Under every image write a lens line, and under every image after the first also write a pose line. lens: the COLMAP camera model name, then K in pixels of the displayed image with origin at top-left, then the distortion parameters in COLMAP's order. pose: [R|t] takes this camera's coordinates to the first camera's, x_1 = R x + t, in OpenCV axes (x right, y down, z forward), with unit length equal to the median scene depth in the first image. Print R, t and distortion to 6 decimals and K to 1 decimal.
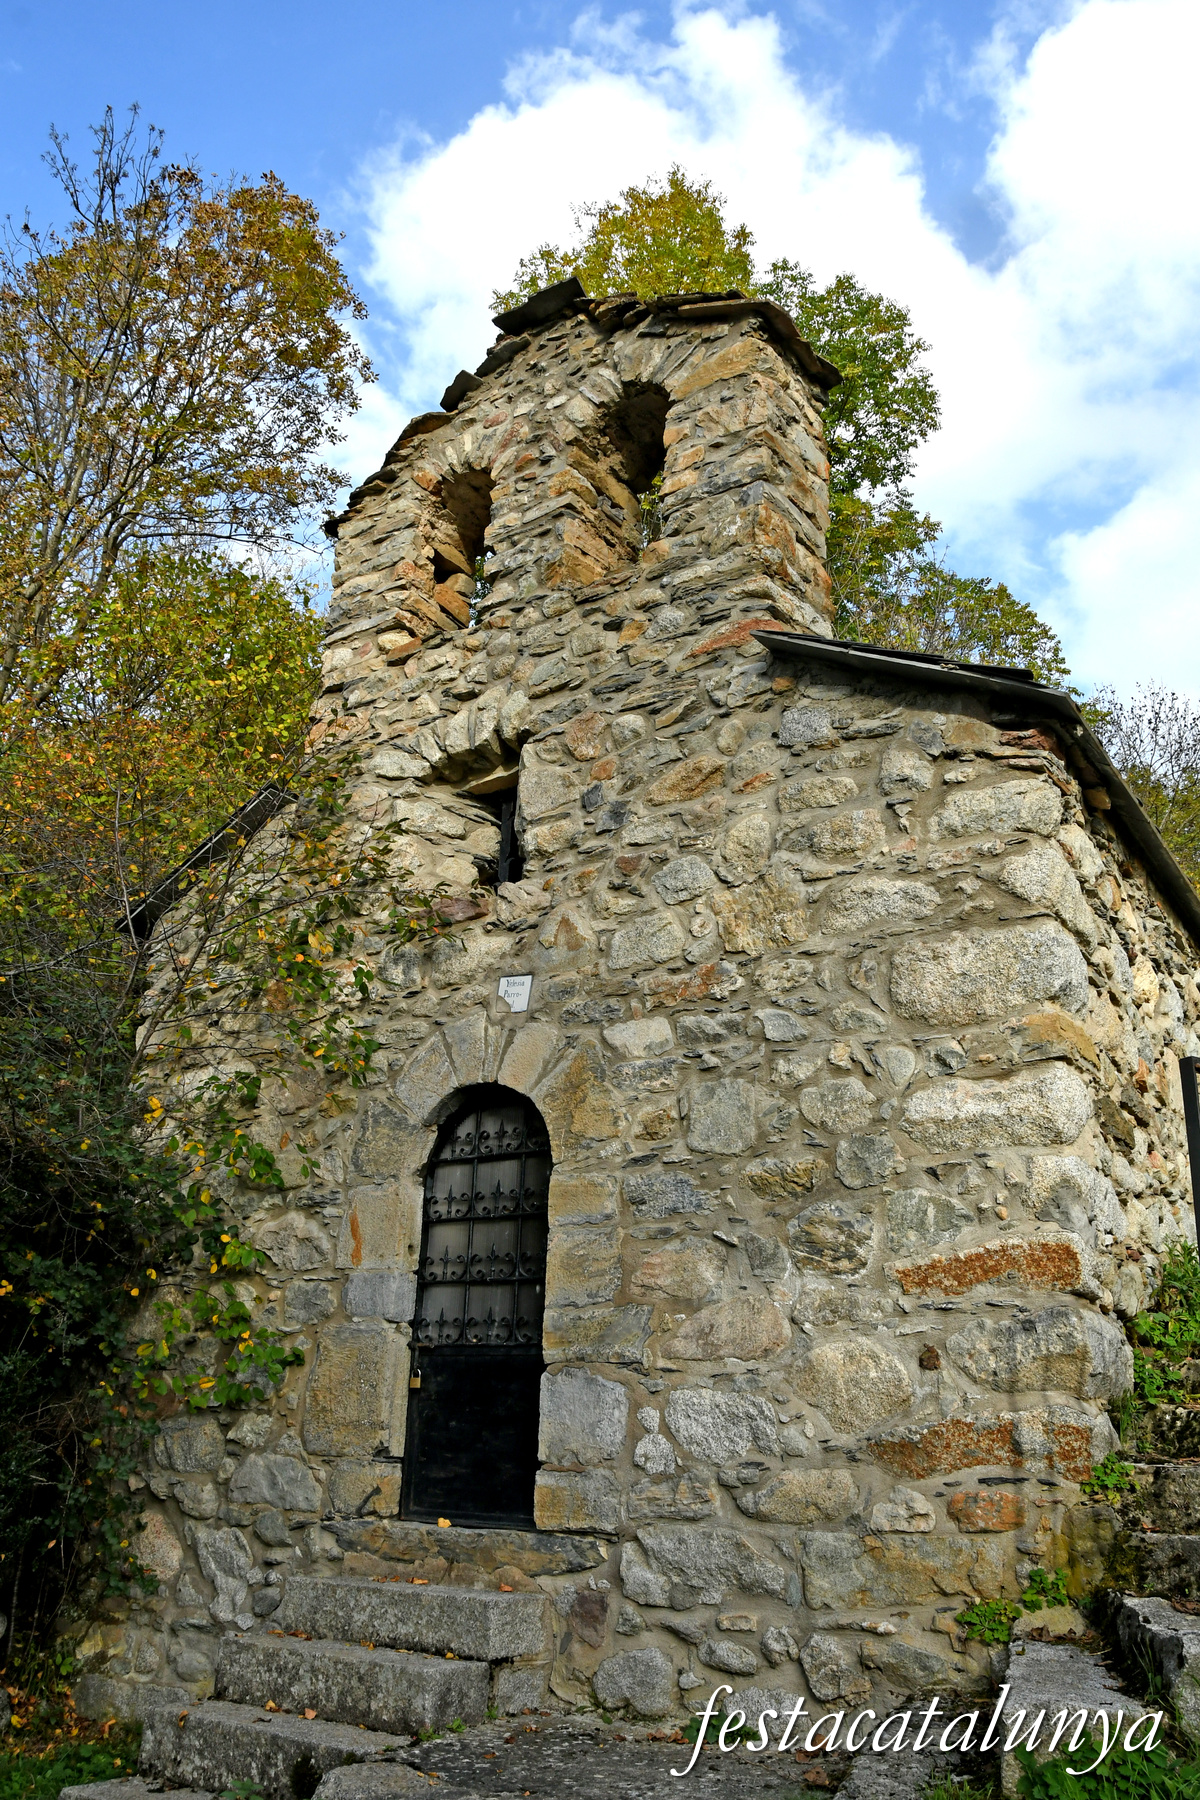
lens RADIAL K [[1383.1, 0, 635.7], [0, 1383.1, 906.2], [0, 0, 1]] dist [-0.147482, 0.125056]
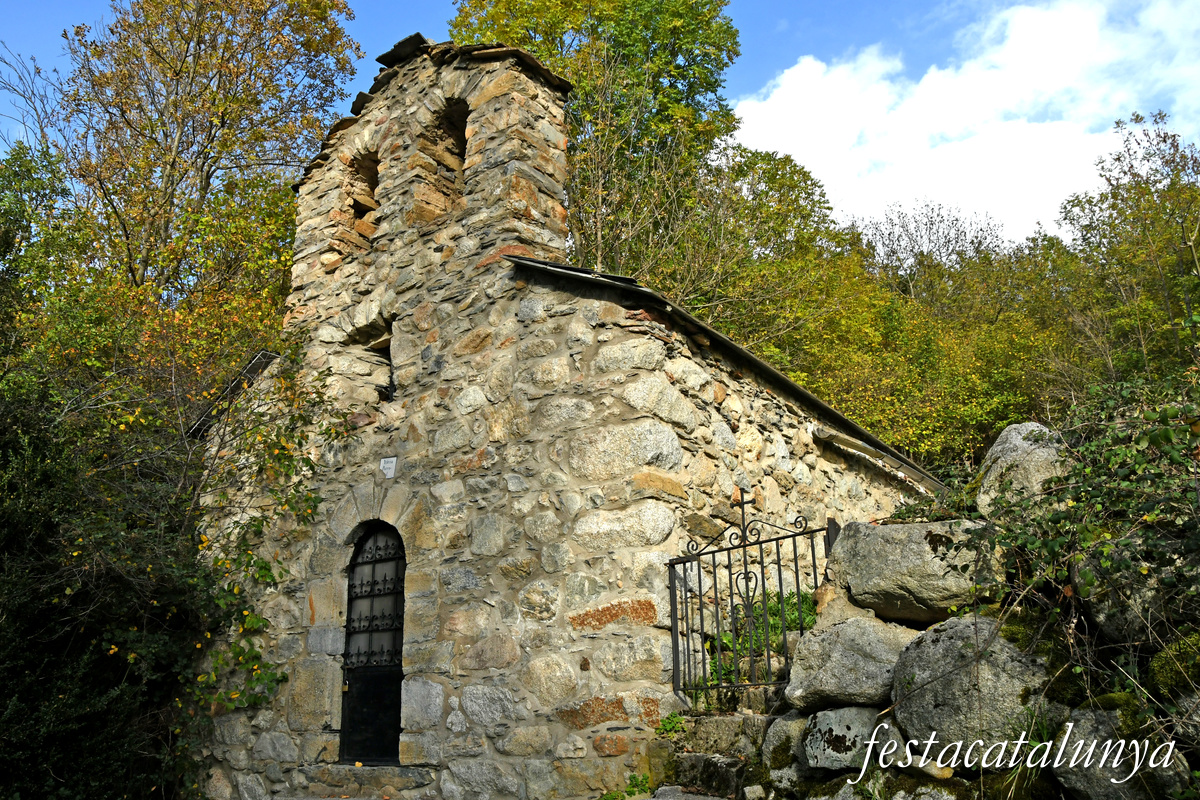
lens RADIAL K [[922.1, 0, 600.0], [0, 922.1, 400.0], [0, 0, 1]] dist [-0.147482, 0.125056]
pose [[0.997875, -0.062769, -0.017485, 0.216975], [0.063463, 0.997081, 0.042458, -0.057846], [0.014769, -0.043478, 0.998945, -0.168225]]
